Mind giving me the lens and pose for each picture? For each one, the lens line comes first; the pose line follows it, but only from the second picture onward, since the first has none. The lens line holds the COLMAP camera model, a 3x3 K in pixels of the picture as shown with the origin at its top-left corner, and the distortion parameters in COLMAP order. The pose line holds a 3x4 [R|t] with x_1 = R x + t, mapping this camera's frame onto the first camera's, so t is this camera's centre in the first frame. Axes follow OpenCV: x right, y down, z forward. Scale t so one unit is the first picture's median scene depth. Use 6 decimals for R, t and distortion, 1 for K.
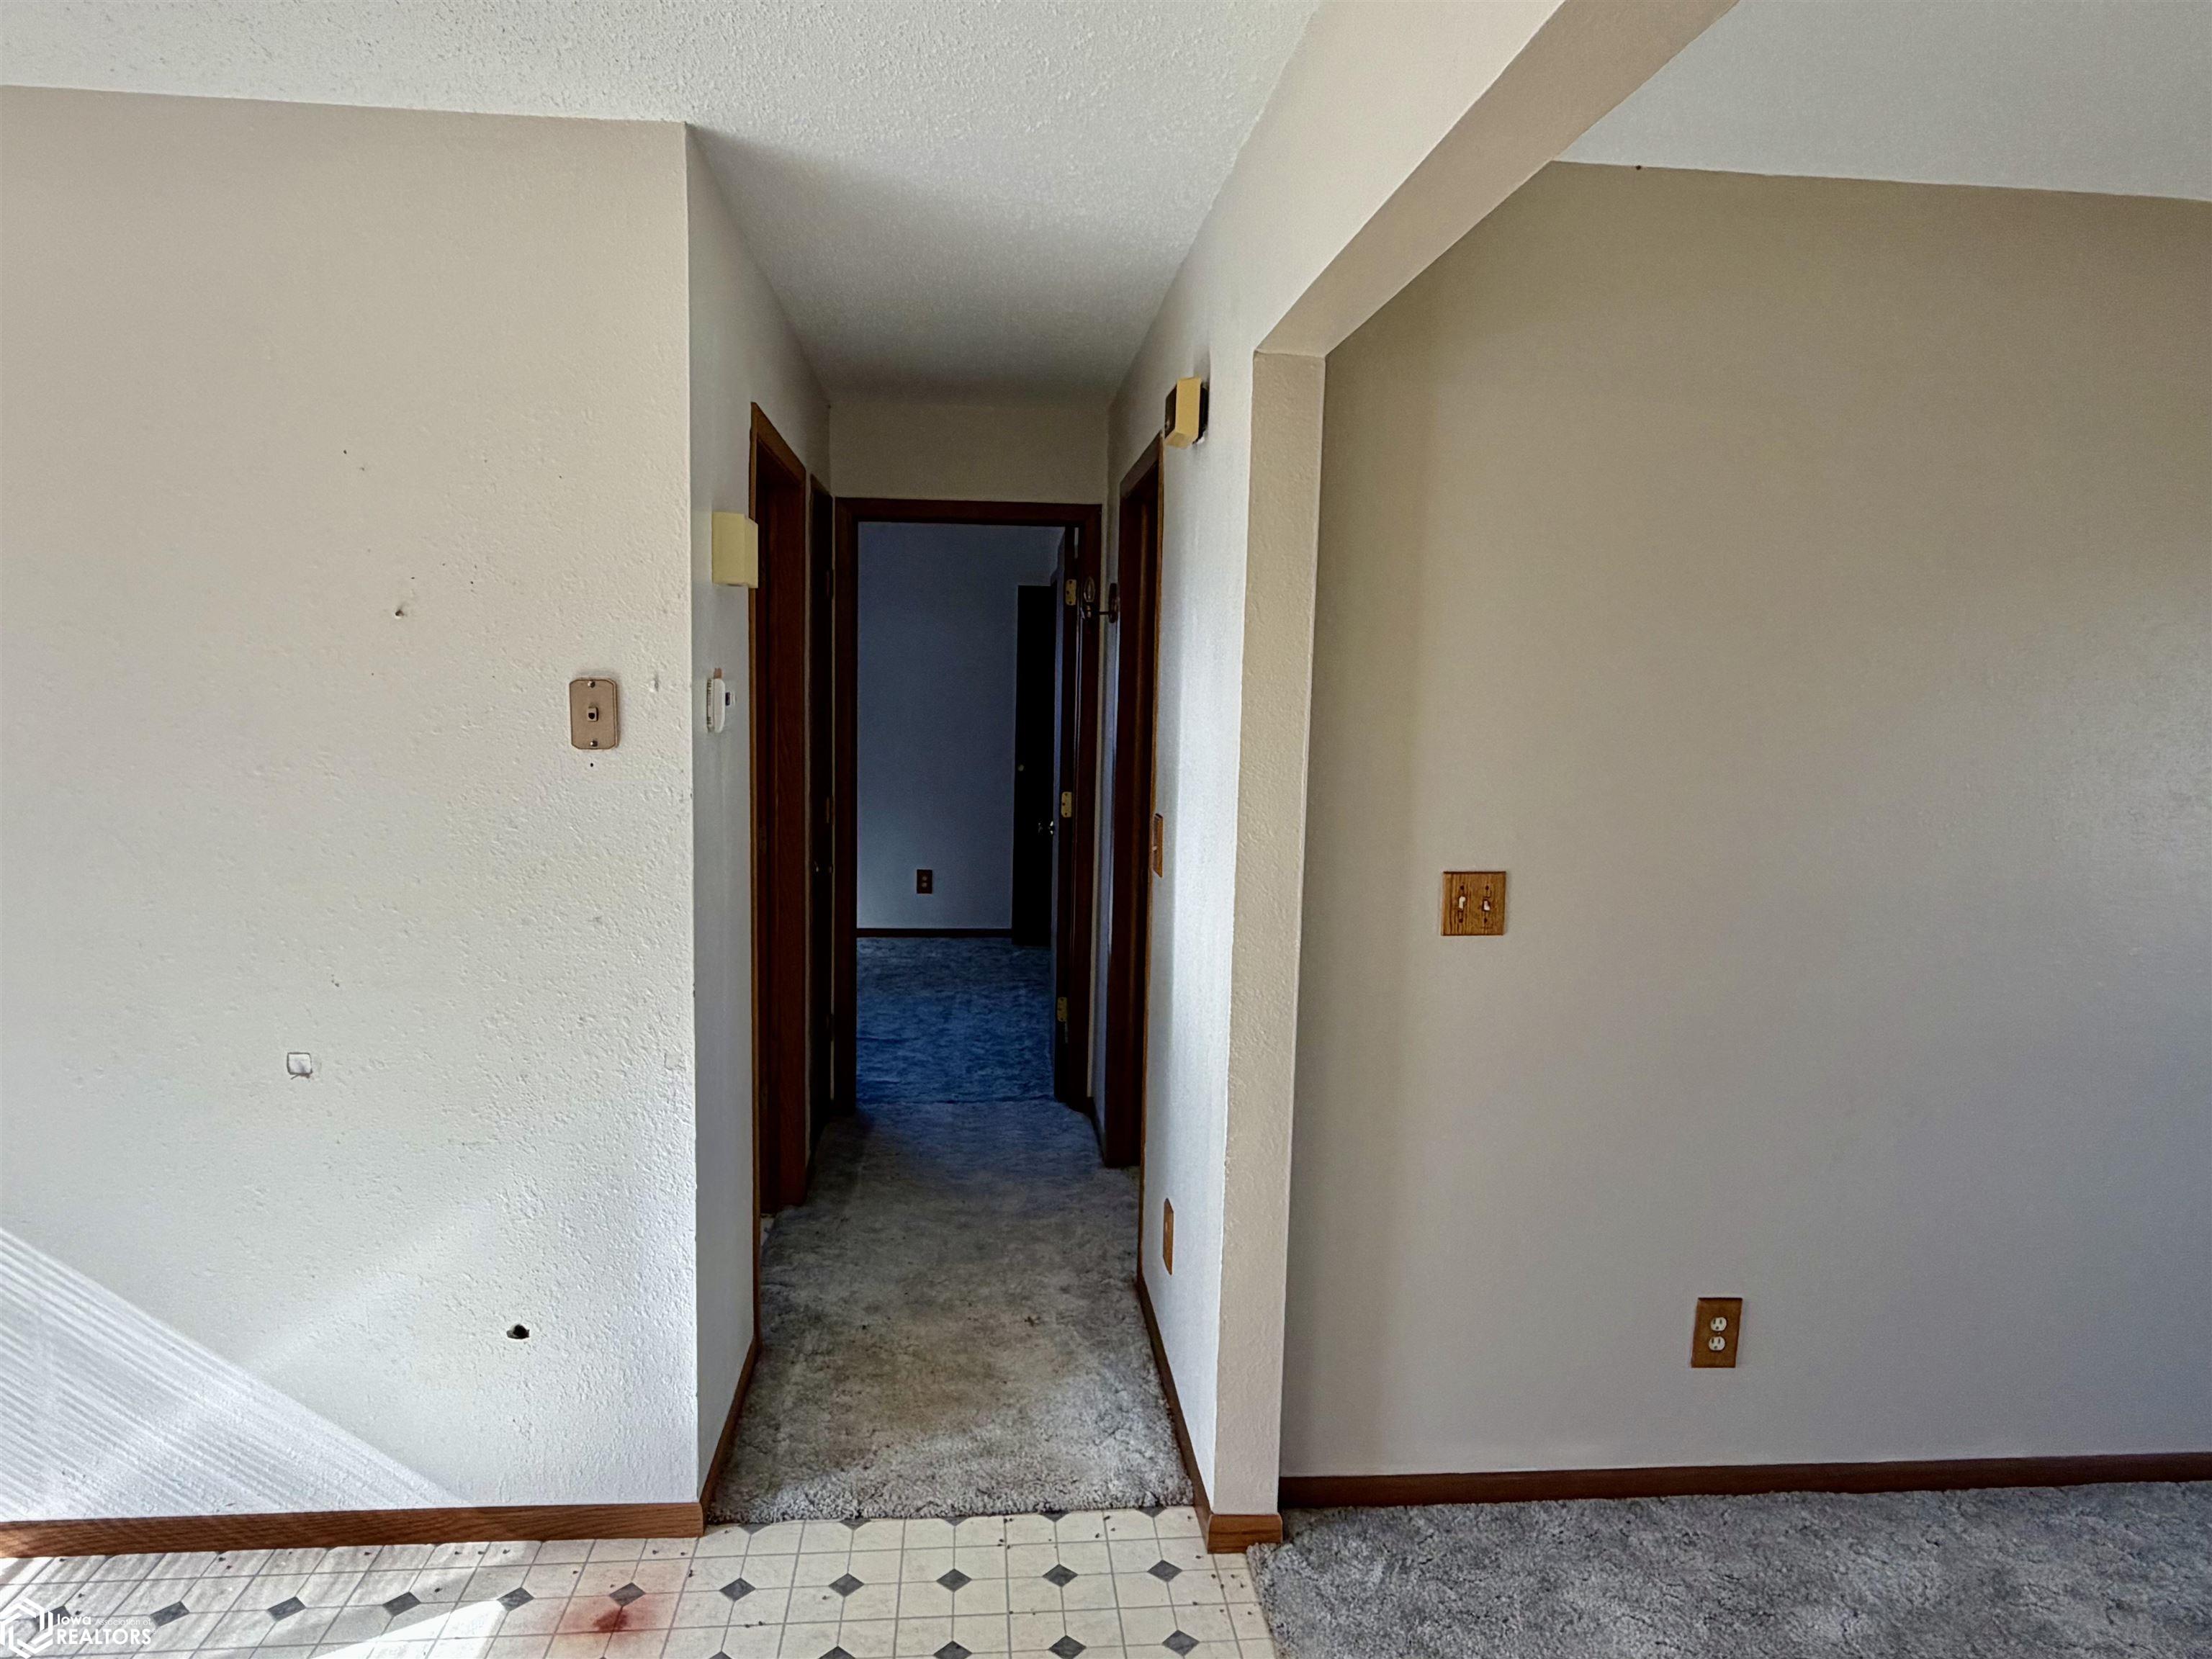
lens RADIAL K [[1370.8, 0, 1098.5], [0, 1370.8, 835.0], [0, 0, 1]] dist [0.001167, 0.000238]
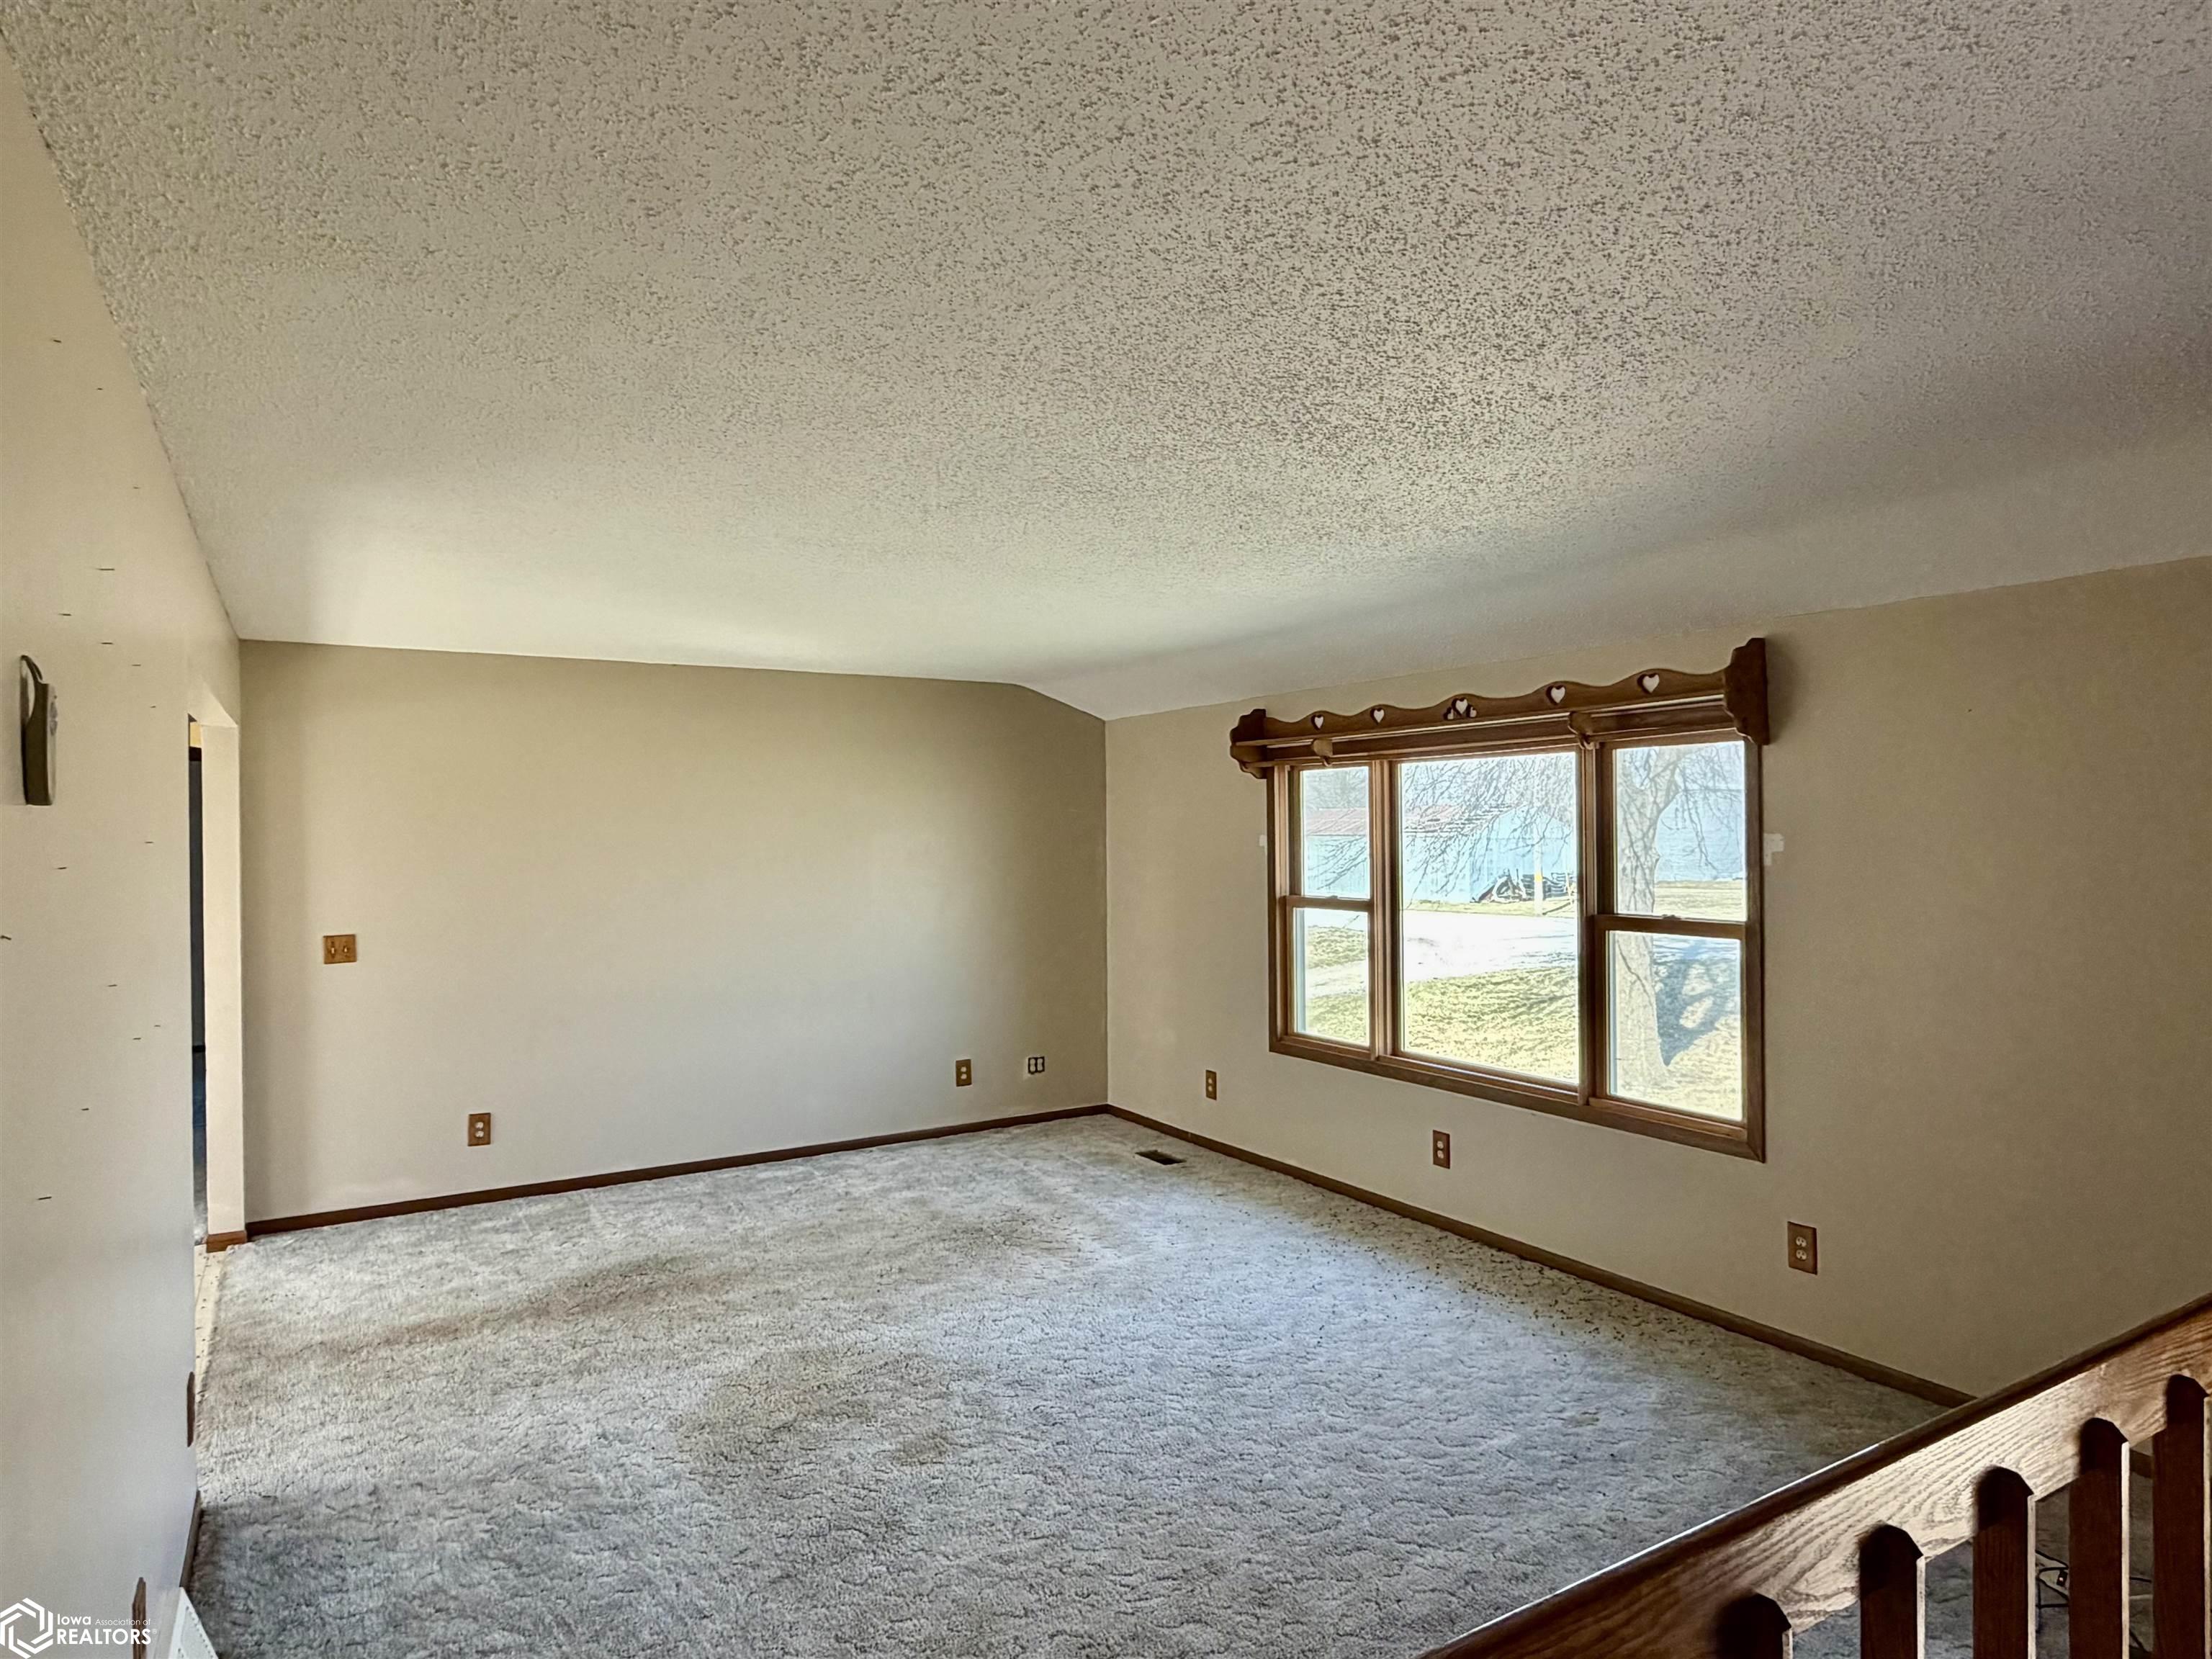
lens RADIAL K [[1295.2, 0, 1105.7], [0, 1295.2, 844.0], [0, 0, 1]] dist [-0.002022, 0.000098]
pose [[0.899760, -0.036402, 0.434864, 0.492697], [0.077631, 0.993972, -0.077421, 0.142373], [-0.429424, 0.103419, 0.897162, -1.530529]]
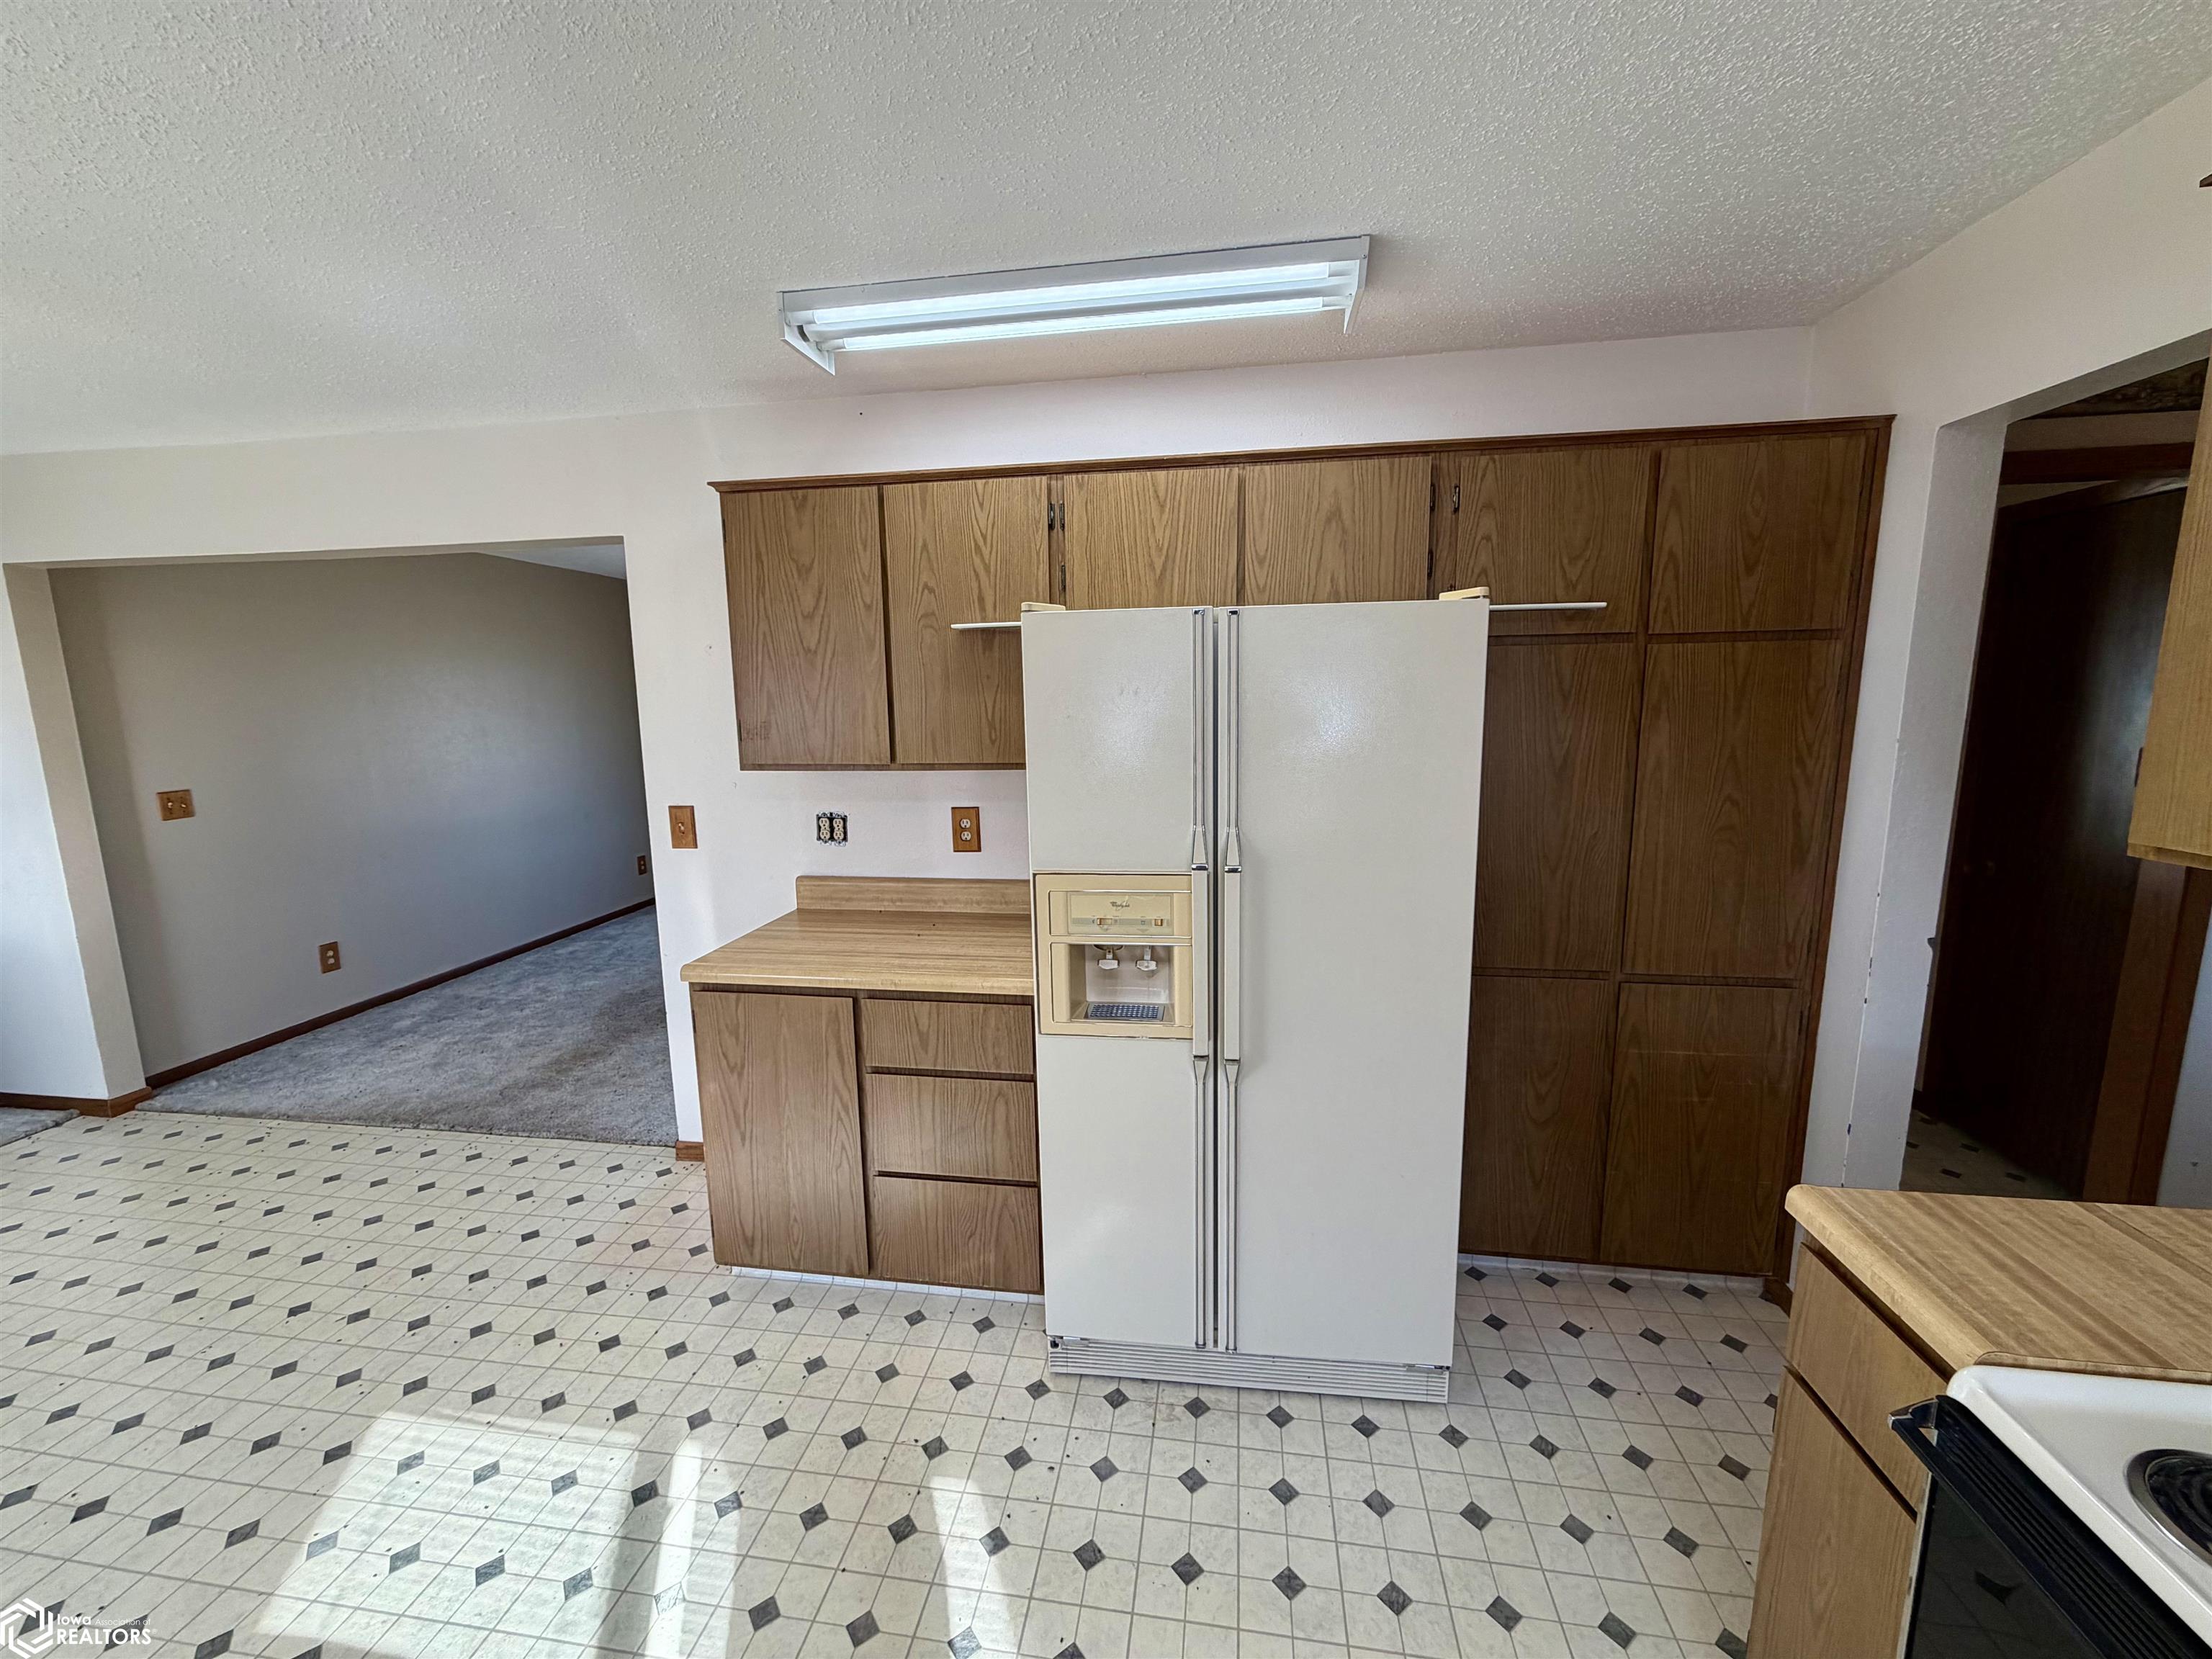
lens RADIAL K [[882.6, 0, 1101.8], [0, 882.6, 834.4], [0, 0, 1]] dist [0.002874, -0.000205]
pose [[0.241175, -0.177940, 0.954029, -0.788835], [0.120567, 0.980925, 0.152478, 0.059167], [-0.962963, 0.078251, 0.258028, -0.897912]]
